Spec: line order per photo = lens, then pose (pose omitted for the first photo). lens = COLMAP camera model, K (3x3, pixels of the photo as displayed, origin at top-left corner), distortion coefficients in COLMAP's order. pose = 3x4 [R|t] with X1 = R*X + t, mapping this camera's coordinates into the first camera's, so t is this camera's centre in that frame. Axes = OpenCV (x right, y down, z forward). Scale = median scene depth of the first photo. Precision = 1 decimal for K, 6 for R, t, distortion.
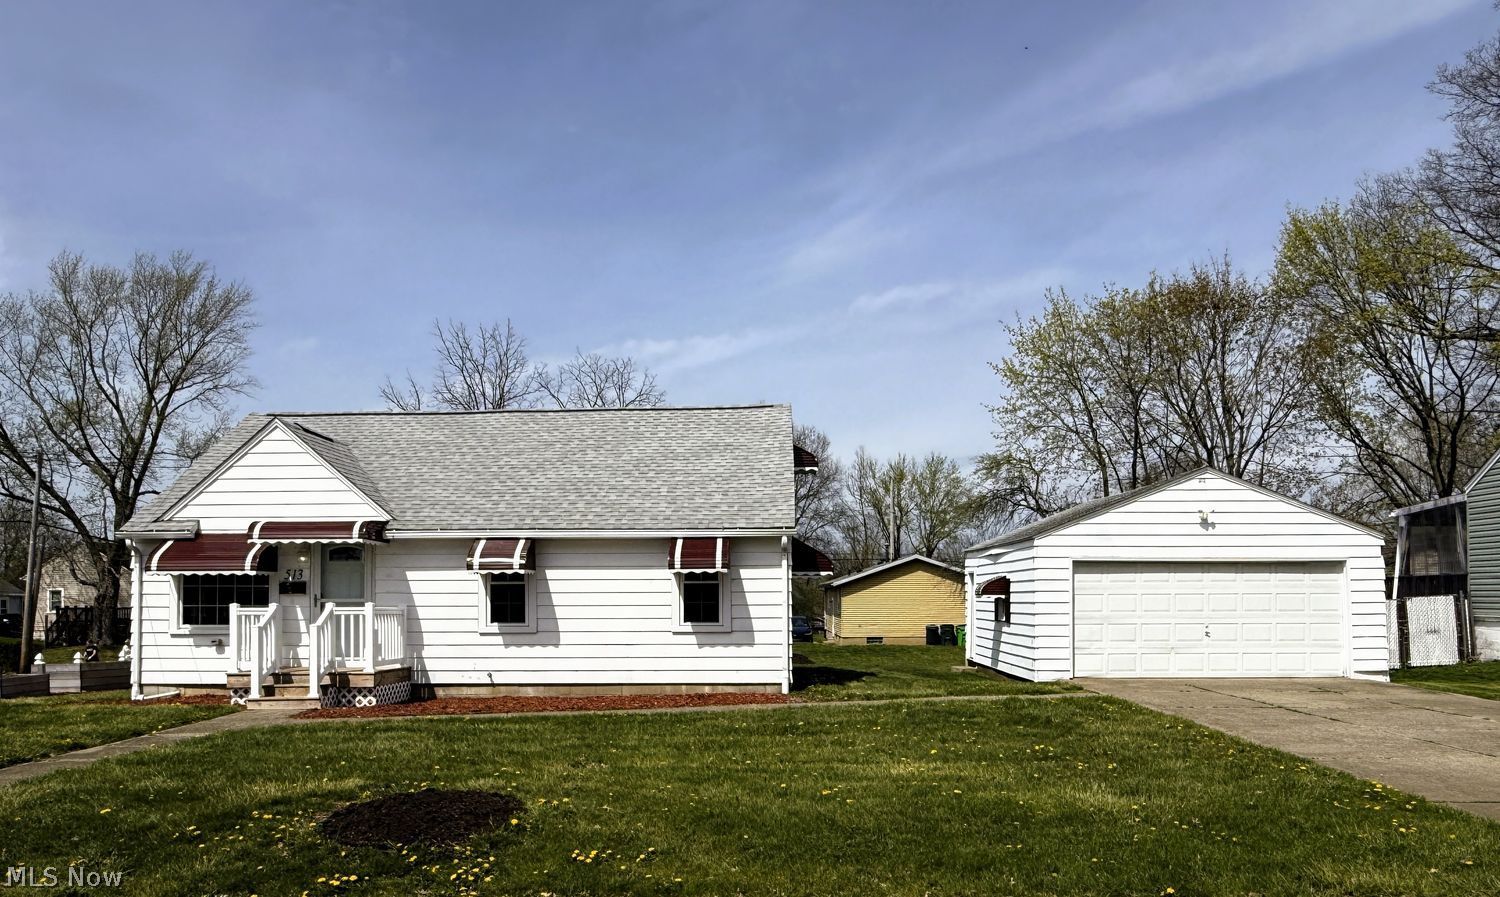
lens RADIAL K [[1107.9, 0, 744.4], [0, 1107.9, 580.2], [0, 0, 1]] dist [-0.005155, -0.002801]
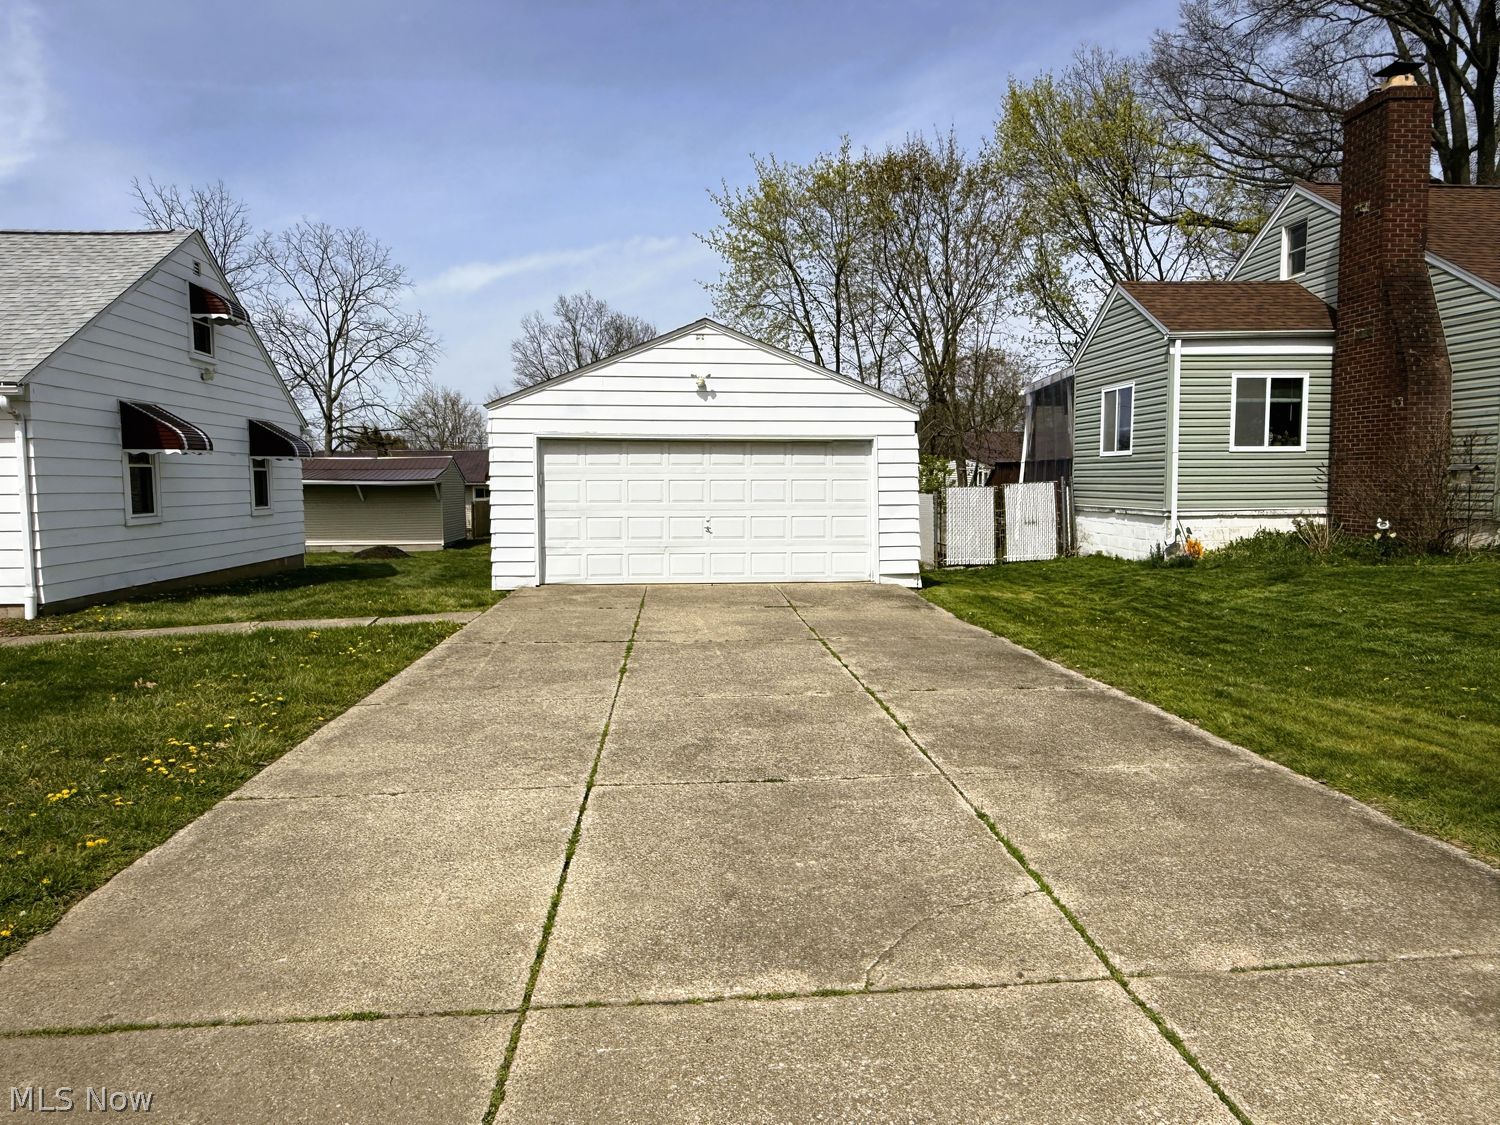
lens RADIAL K [[982.9, 0, 750.0], [0, 982.9, 562.5], [0, 0, 1]] dist [-0.001145, 0.002614]
pose [[0.994300, -0.007072, 0.106388, 0.422514], [-0.003295, 0.995283, 0.096955, 0.002984], [-0.106572, -0.096753, 0.989586, 0.317712]]
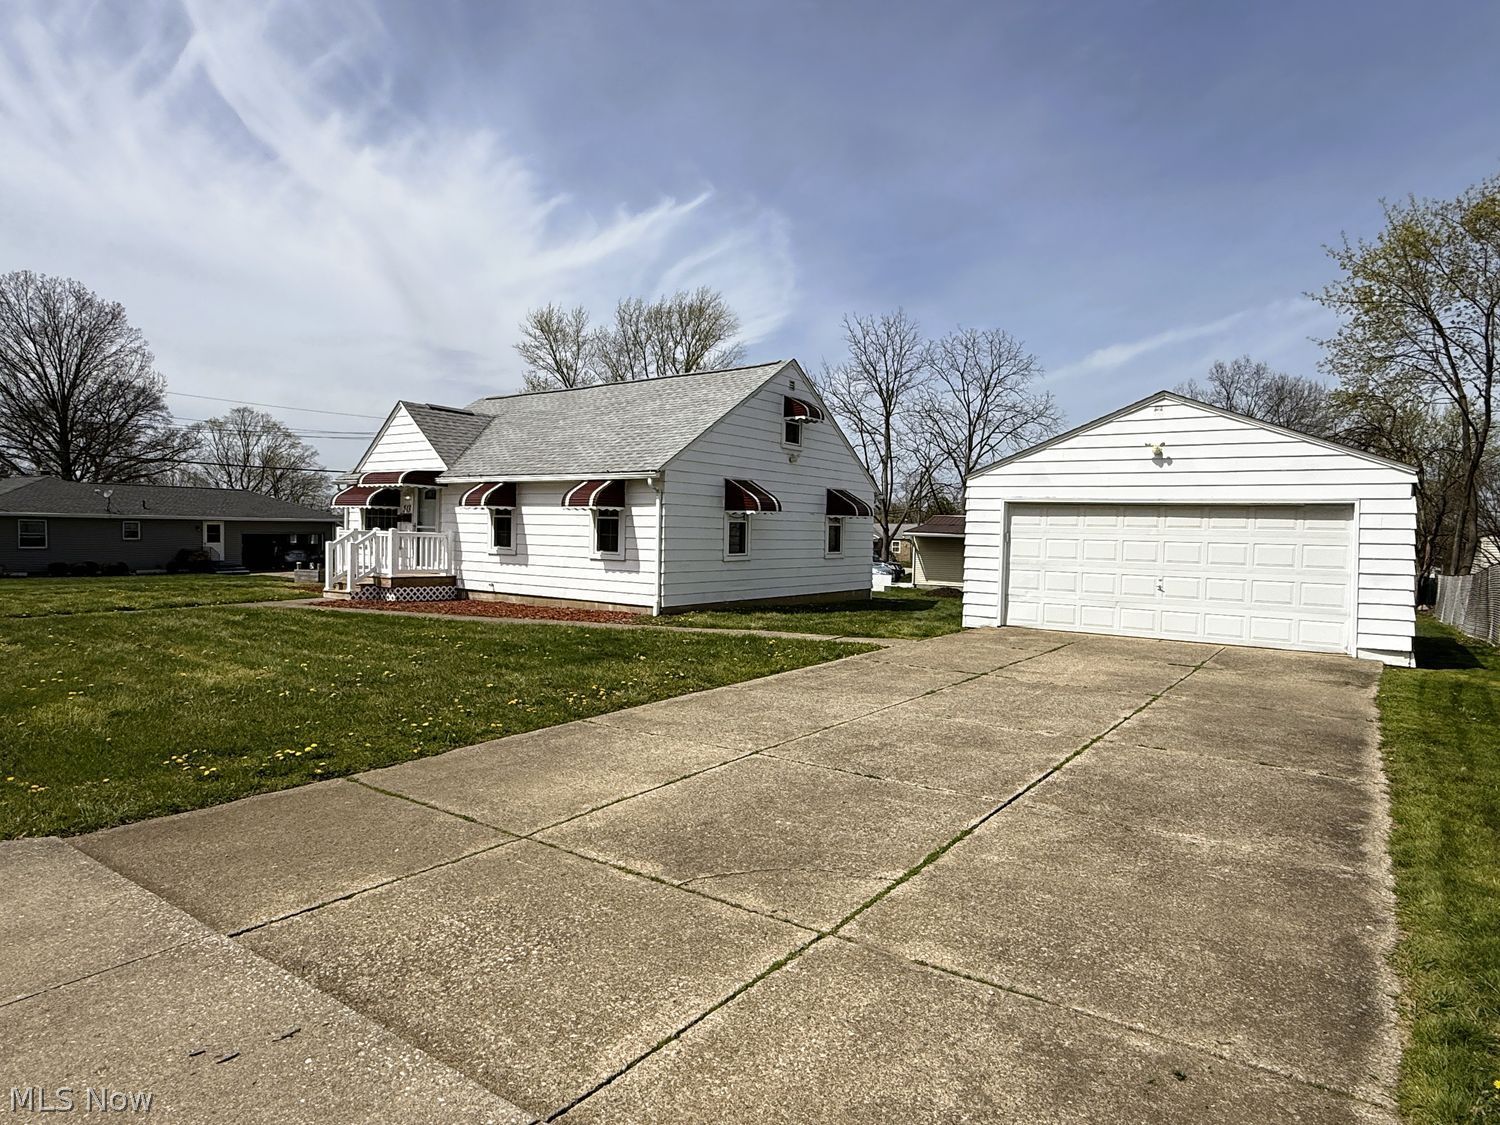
lens RADIAL K [[857.0, 0, 750.0], [0, 857.0, 562.5], [0, 0, 1]] dist [0.000342, -0.000055]
pose [[0.834270, 0.042829, -0.549690, 0.588477], [-0.016510, 0.998472, 0.052740, -0.001266], [0.551108, -0.034924, 0.833703, 0.307266]]
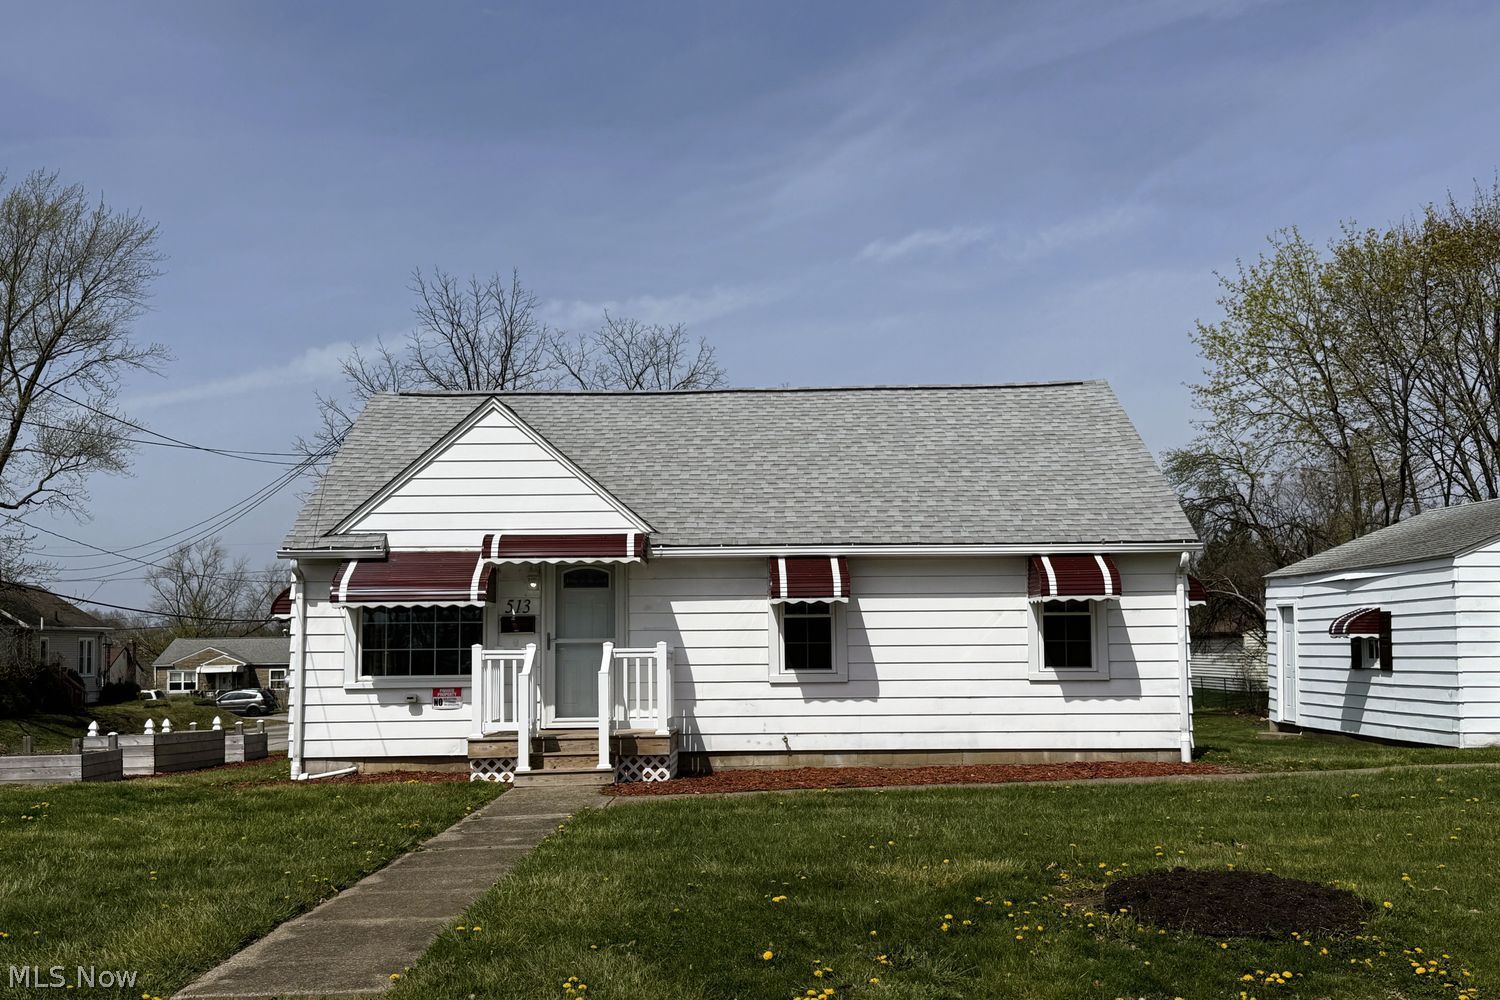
lens RADIAL K [[1511.1, 0, 754.1], [0, 1511.1, 554.5], [0, 0, 1]] dist [0.113627, -0.021602]
pose [[0.999280, -0.003681, 0.037768, -0.285815], [0.005511, 0.998809, -0.048476, 0.010254], [-0.037544, 0.048649, 0.998110, -0.025502]]
